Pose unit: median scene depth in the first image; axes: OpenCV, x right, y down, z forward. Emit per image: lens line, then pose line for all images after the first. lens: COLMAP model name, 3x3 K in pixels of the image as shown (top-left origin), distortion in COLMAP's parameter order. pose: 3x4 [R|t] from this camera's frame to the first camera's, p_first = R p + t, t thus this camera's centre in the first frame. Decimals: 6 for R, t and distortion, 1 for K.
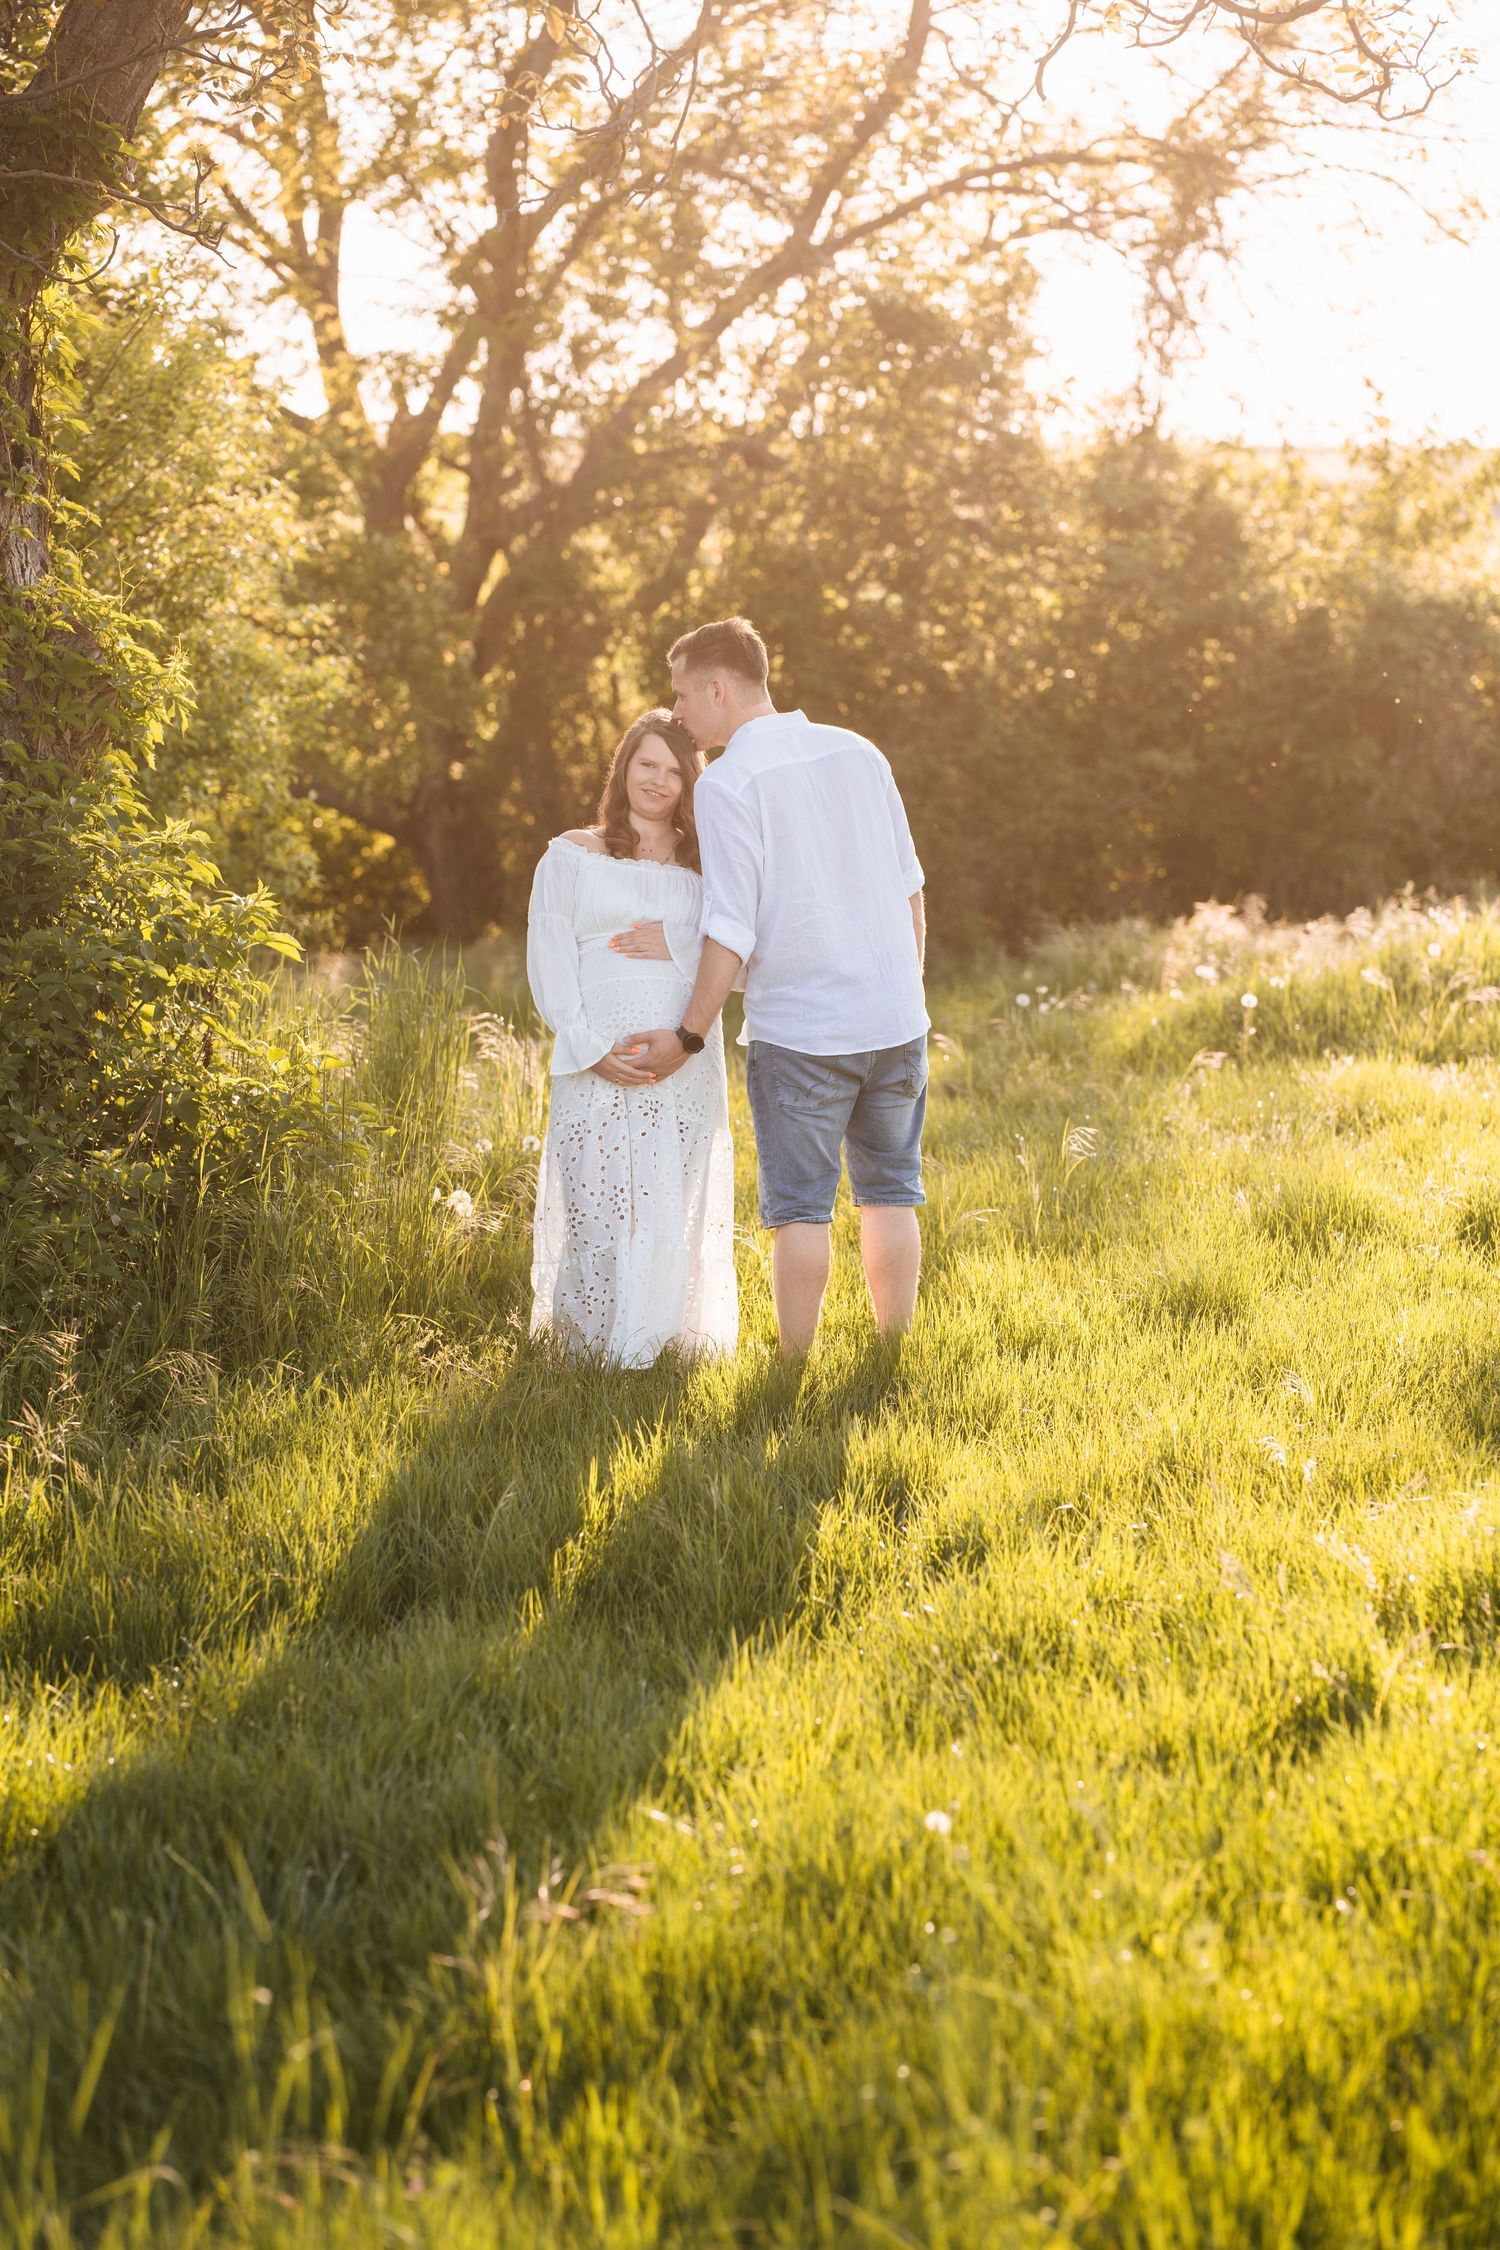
lens RADIAL K [[5712.3, 0, 804.9], [0, 5712.3, 1058.5], [0, 0, 1]] dist [0.841684, 0.000000]
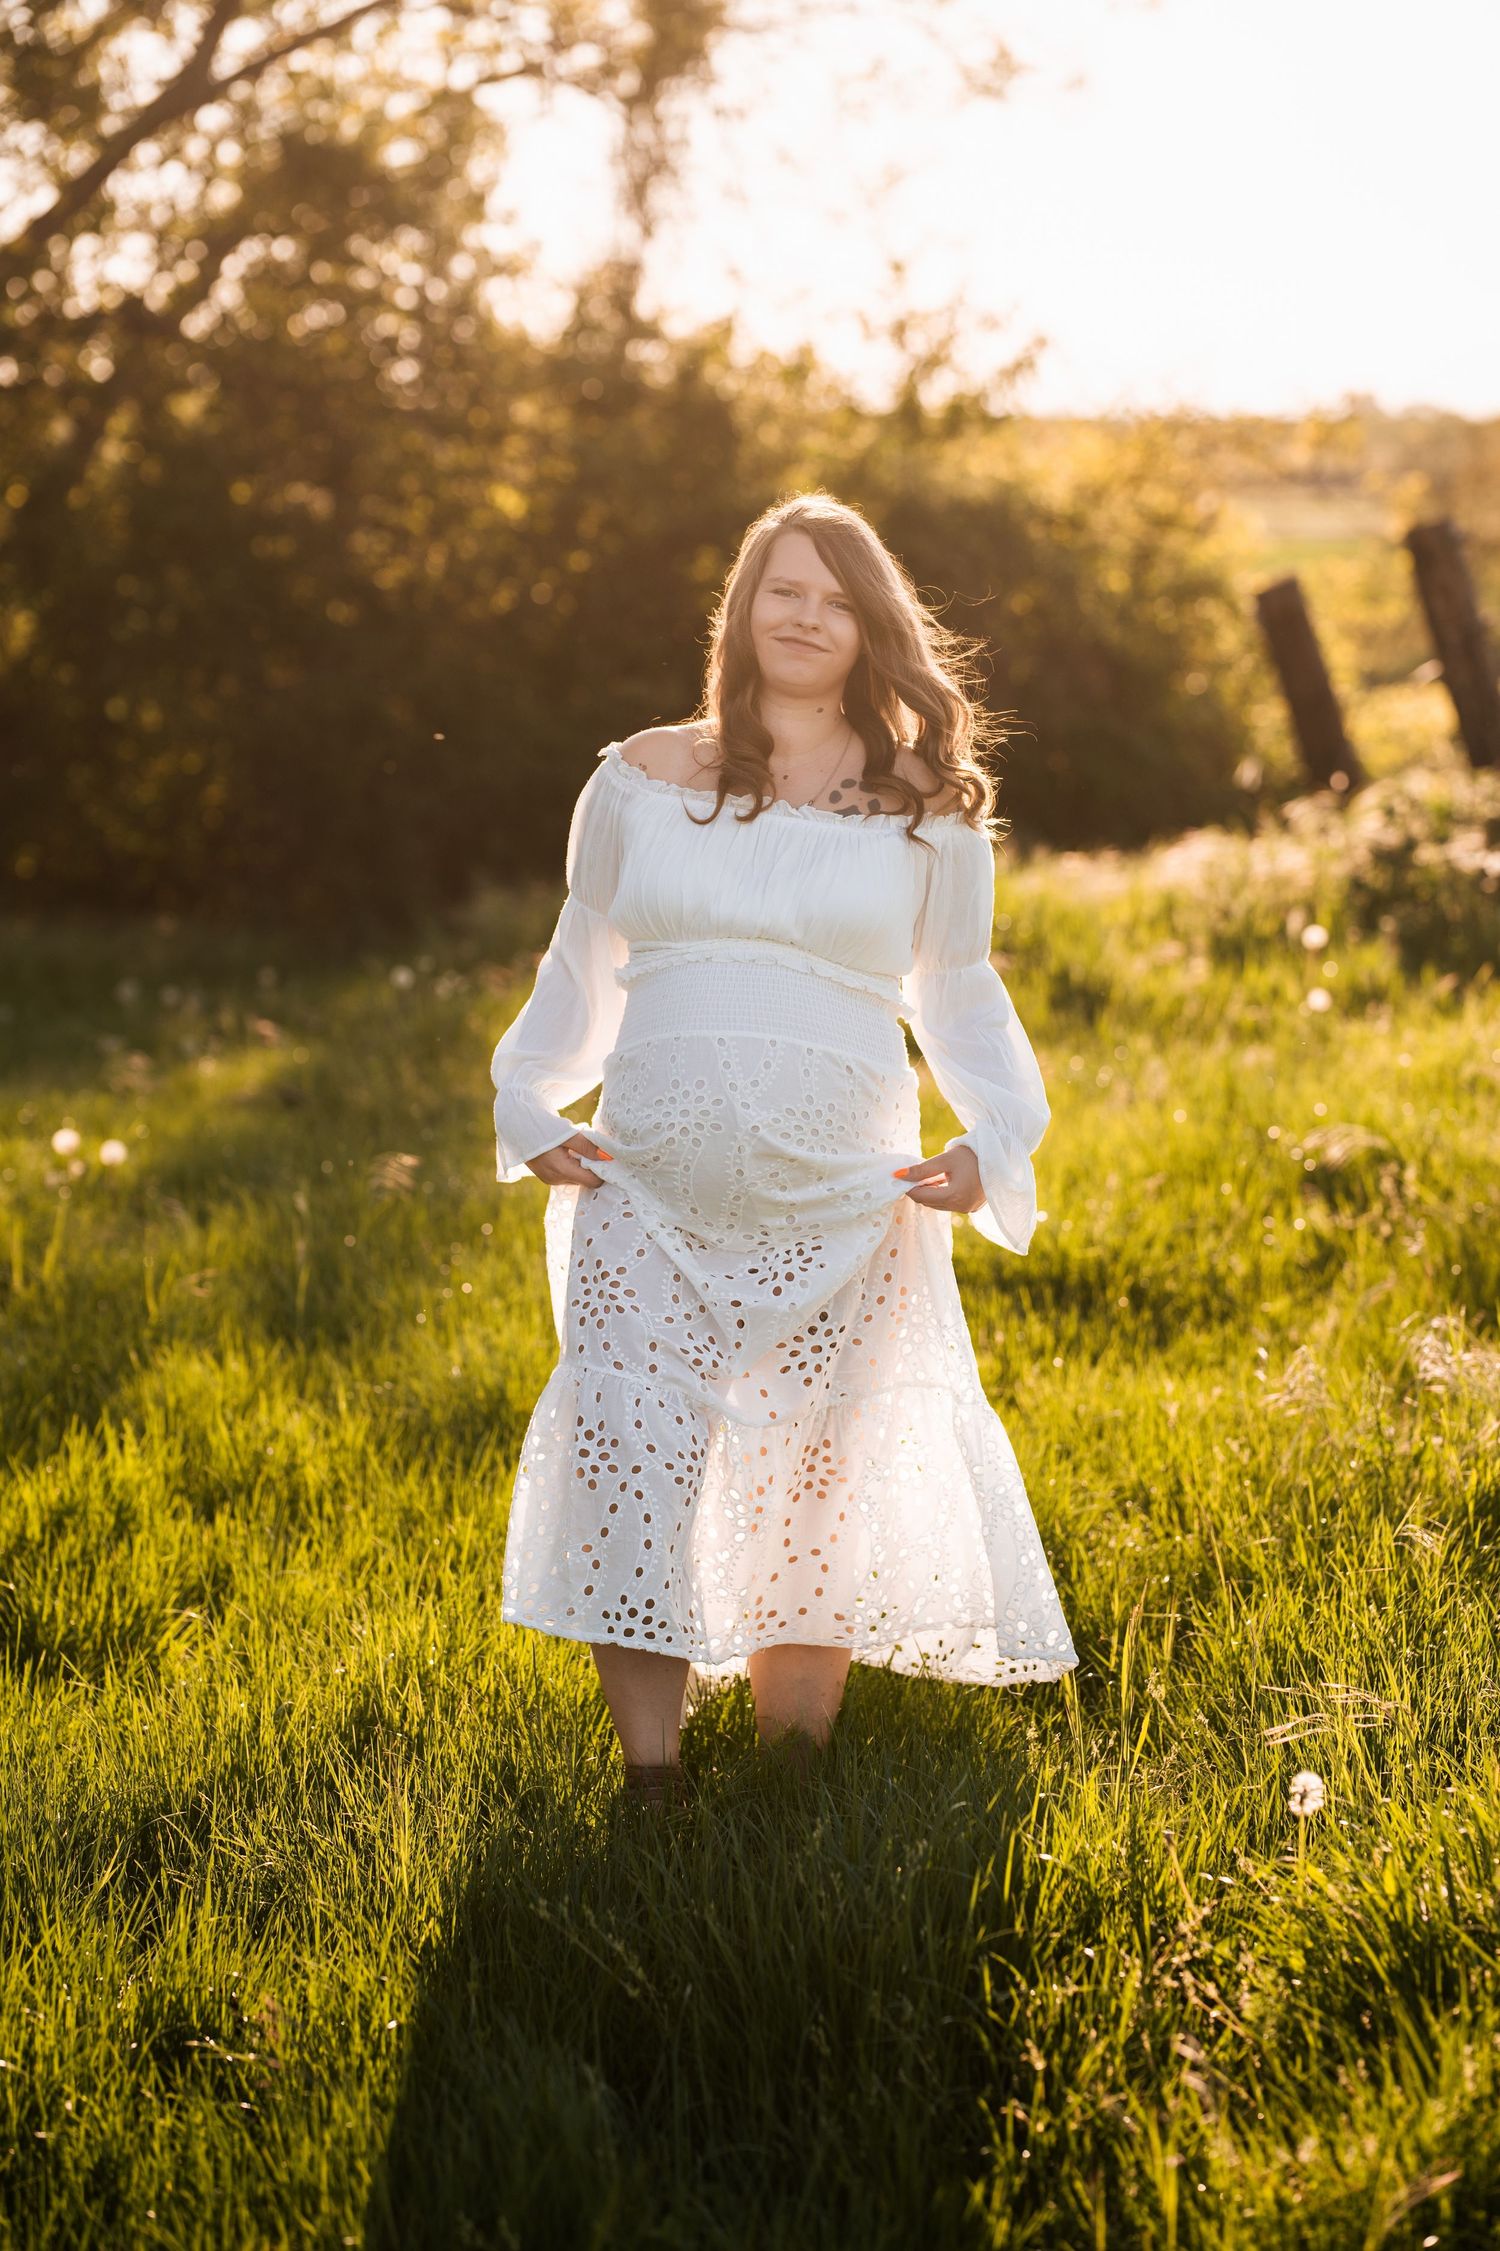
lens RADIAL K [[5714.8, 0, 748.8], [0, 5714.8, 1037.3], [0, 0, 1]] dist [0.841684, 0.000000]
pose [[0.998128, -0.011989, 0.059980, 0.025282], [0.012225, 0.999919, -0.003563, 0.000698], [-0.059933, 0.004290, 0.998193, 0.164160]]
